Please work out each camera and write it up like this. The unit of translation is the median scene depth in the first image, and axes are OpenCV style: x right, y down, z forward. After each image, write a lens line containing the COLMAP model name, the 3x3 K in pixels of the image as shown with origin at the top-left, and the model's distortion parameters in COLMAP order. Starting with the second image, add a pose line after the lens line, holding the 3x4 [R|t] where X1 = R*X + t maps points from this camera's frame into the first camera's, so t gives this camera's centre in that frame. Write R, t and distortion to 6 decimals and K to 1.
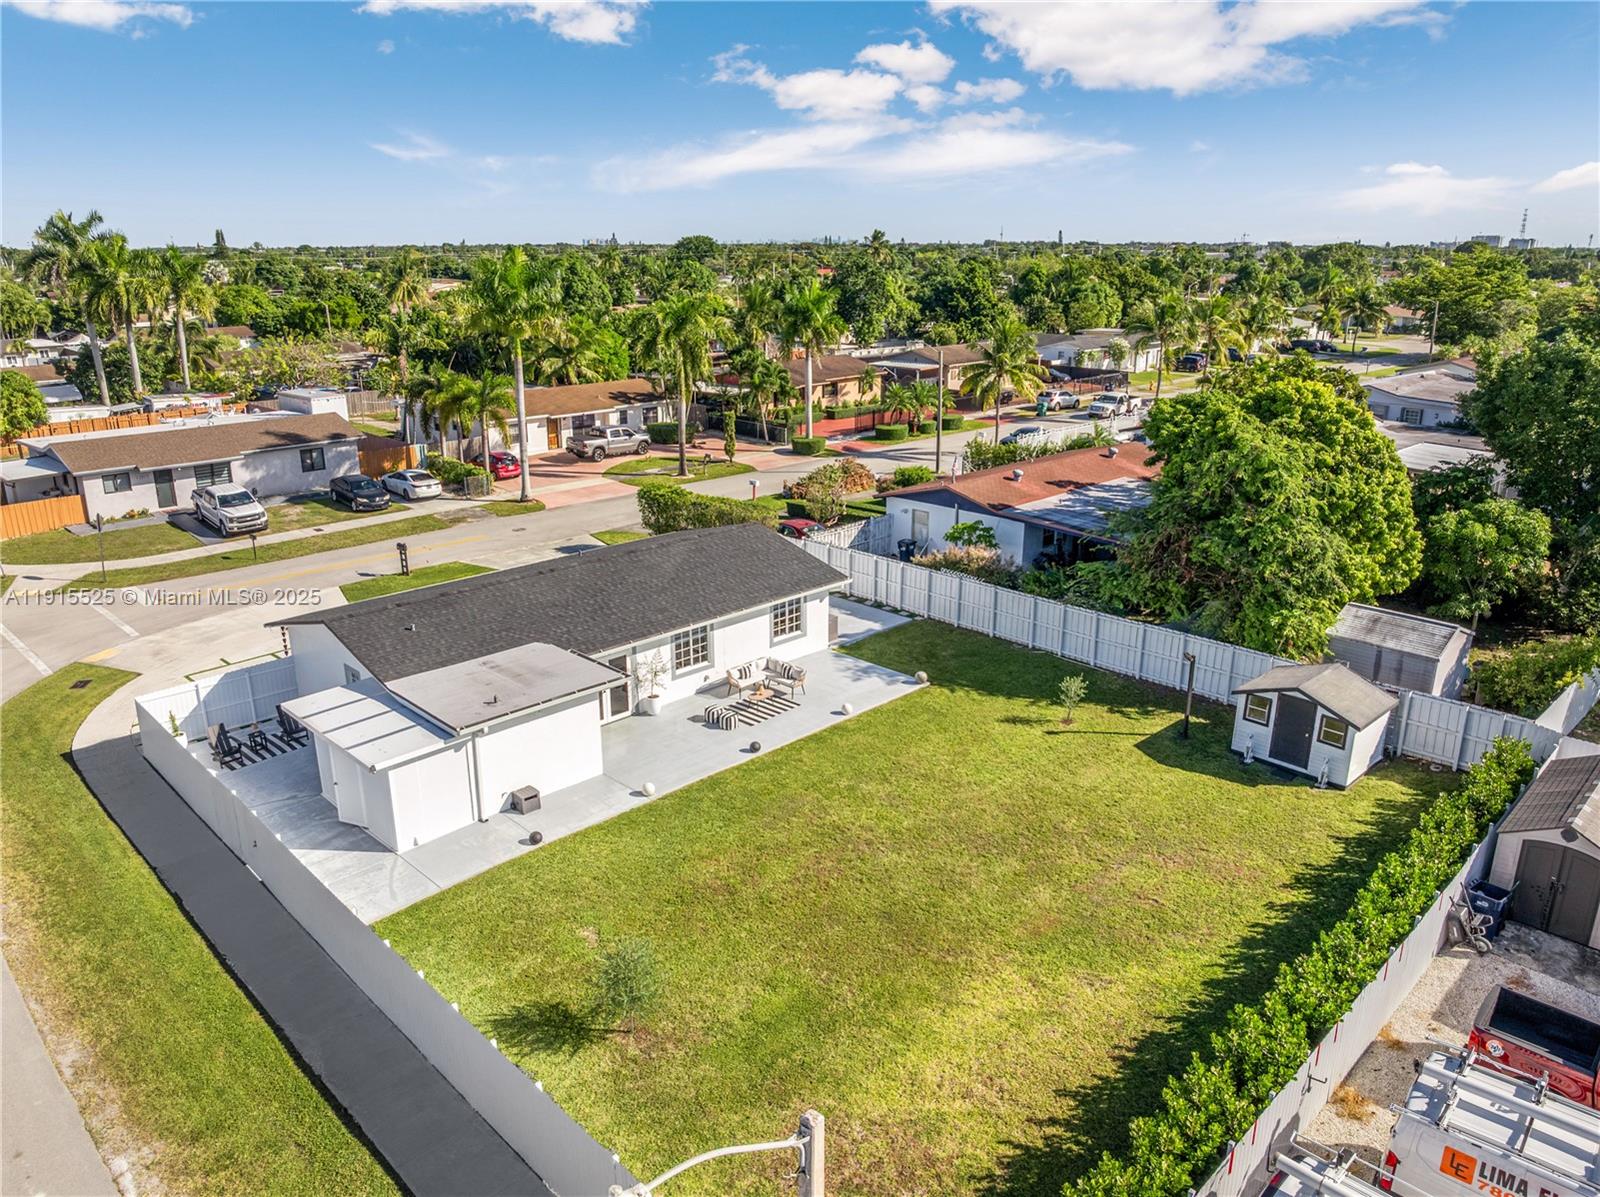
lens RADIAL K [[1141.8, 0, 799.6], [0, 1141.8, 595.6], [0, 0, 1]] dist [-0.026172, 0.001550]
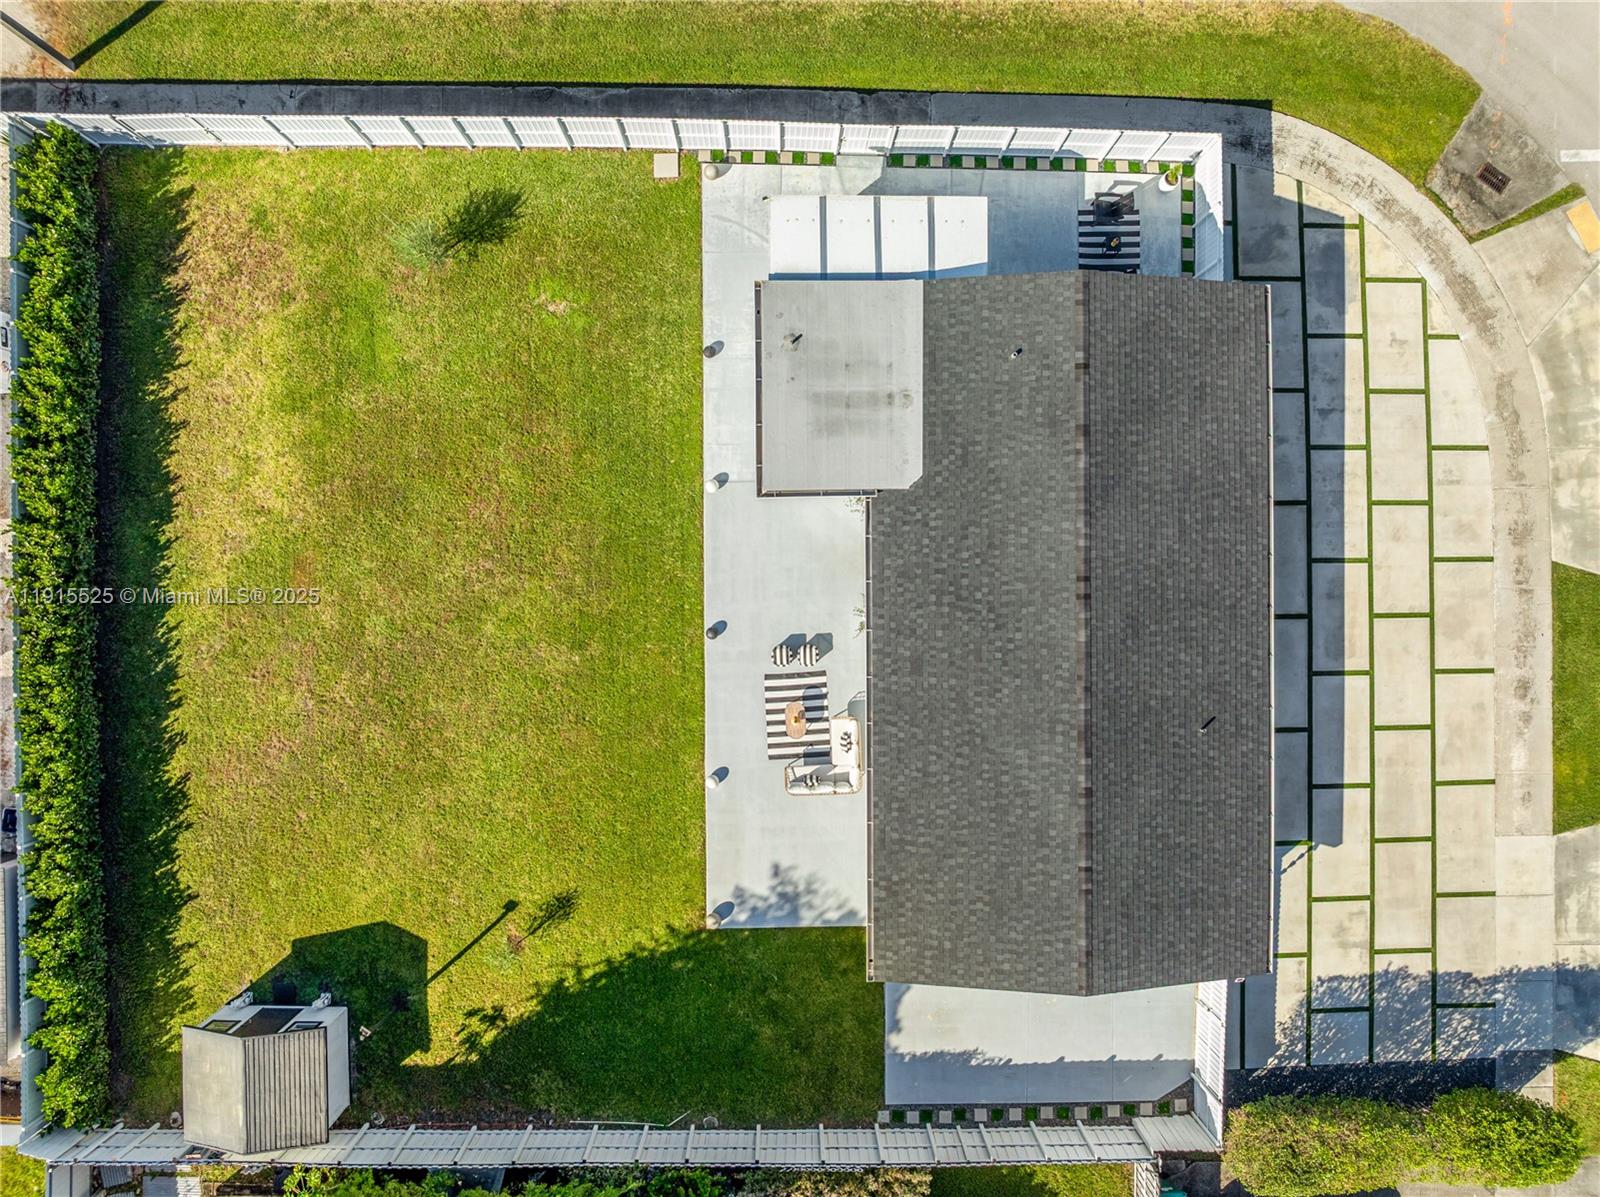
lens RADIAL K [[1141.8, 0, 800.4], [0, 1141.8, 594.5], [0, 0, 1]] dist [-0.026172, 0.001550]
pose [[-0.702159, 0.712005, -0.004662, -0.091867], [-0.221653, -0.212356, 0.951722, -0.640878], [0.676641, 0.669294, 0.306926, 0.649249]]
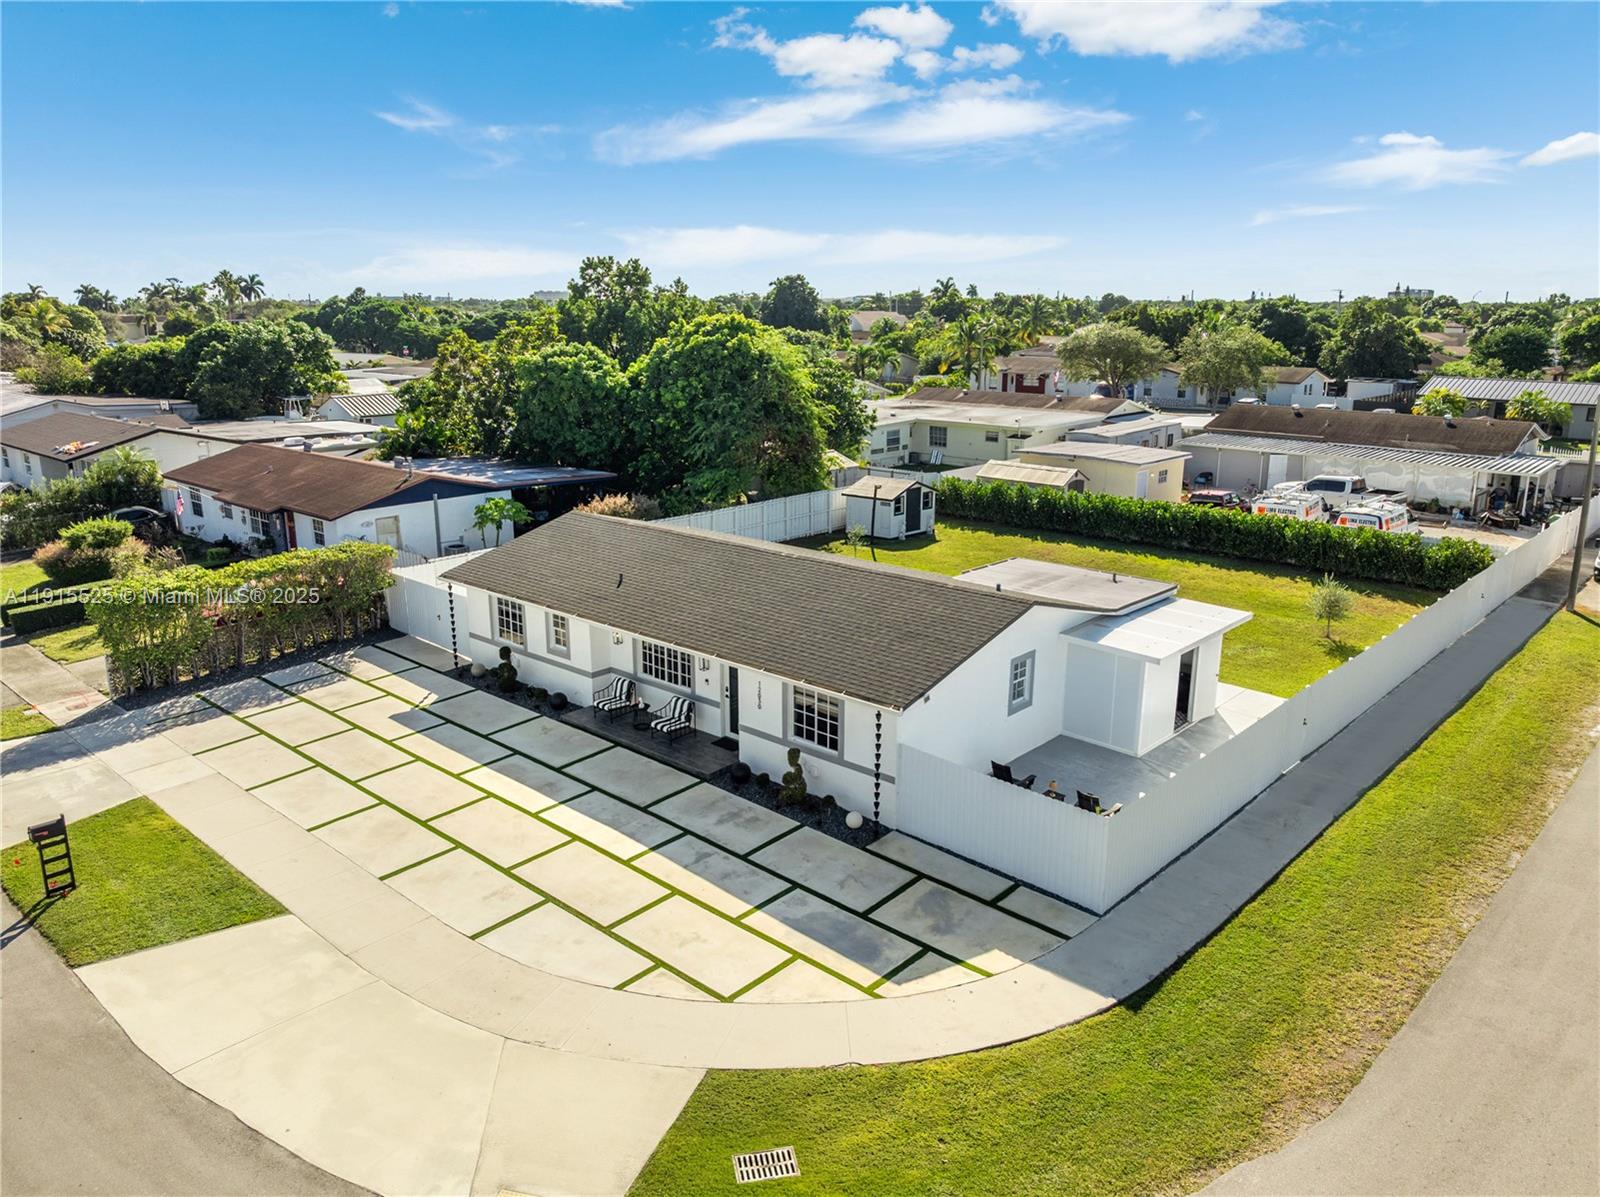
lens RADIAL K [[1141.8, 0, 805.8], [0, 1141.8, 597.1], [0, 0, 1]] dist [-0.026172, 0.001550]
pose [[-0.049286, -0.258301, 0.964807, -0.979672], [0.301073, 0.917206, 0.260937, -0.193145], [-0.952327, 0.303338, 0.032562, 0.949394]]
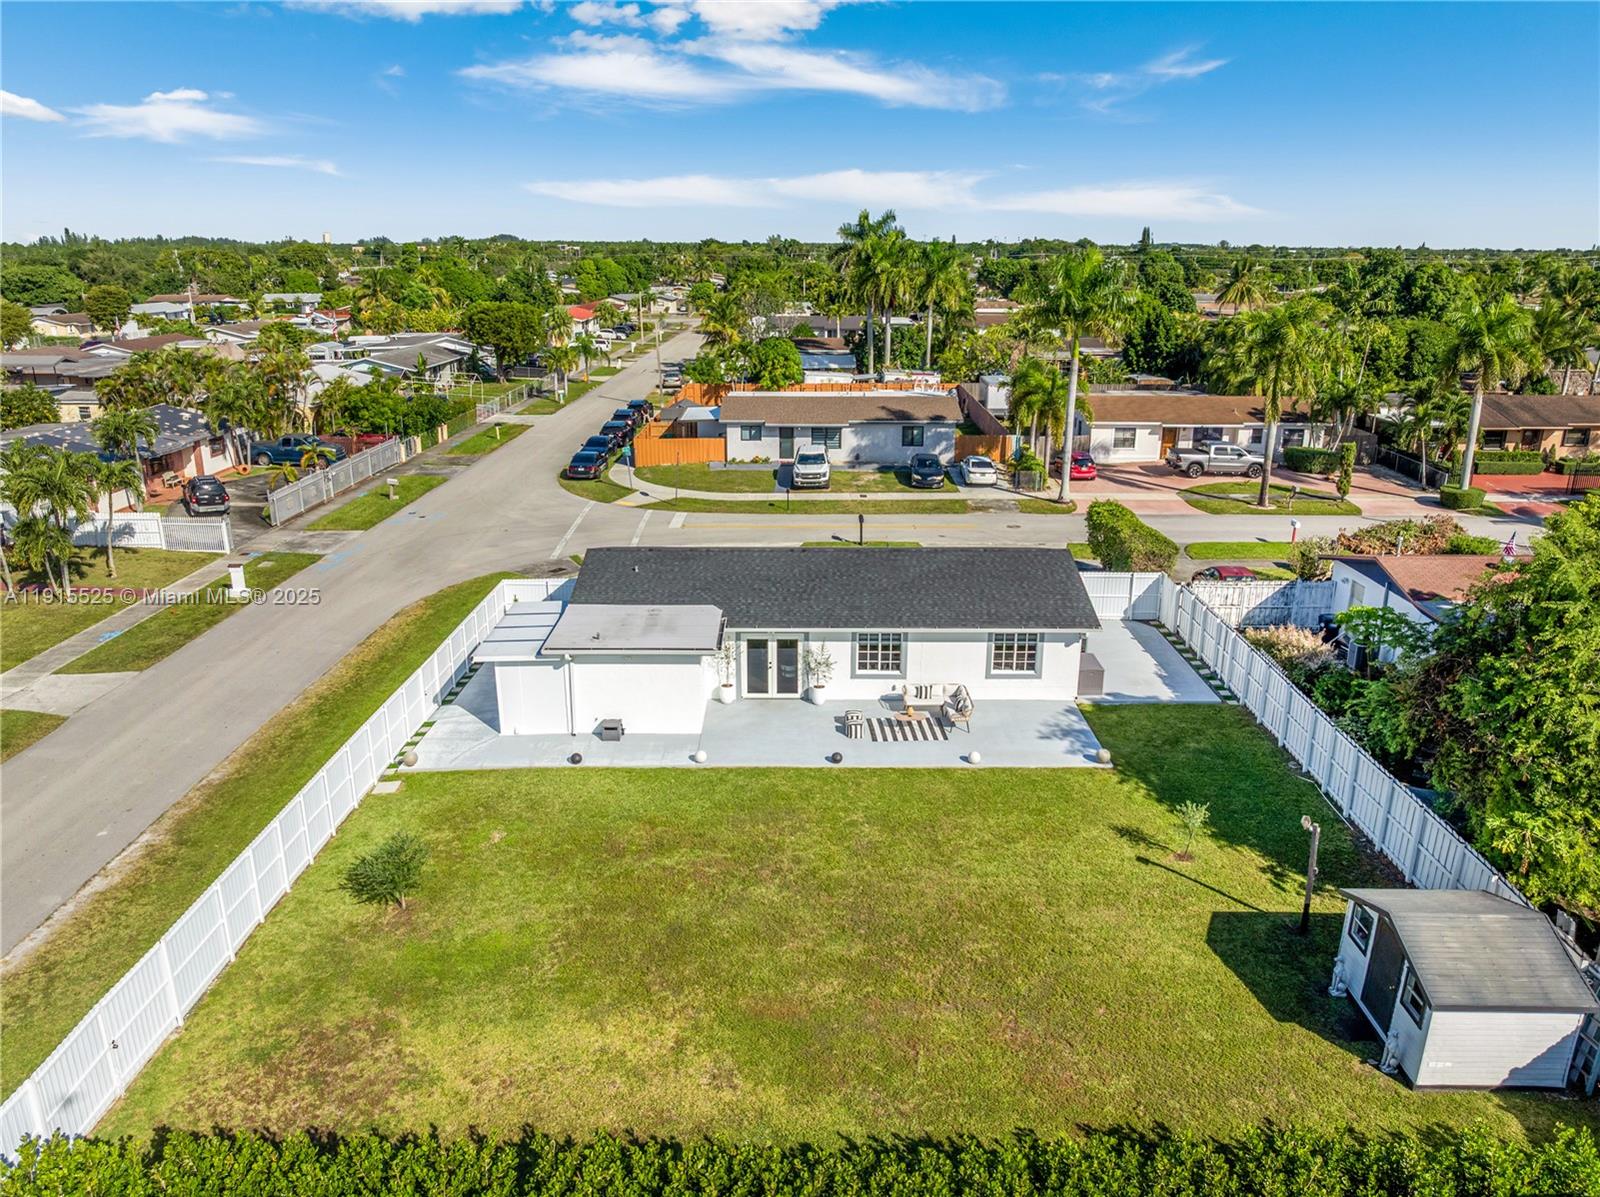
lens RADIAL K [[1141.8, 0, 803.8], [0, 1141.8, 600.9], [0, 0, 1]] dist [-0.026172, 0.001550]
pose [[0.710020, 0.215346, -0.670445, 0.491911], [-0.212610, 0.973217, 0.087436, -0.067303], [0.671318, 0.080462, 0.736789, 0.217049]]
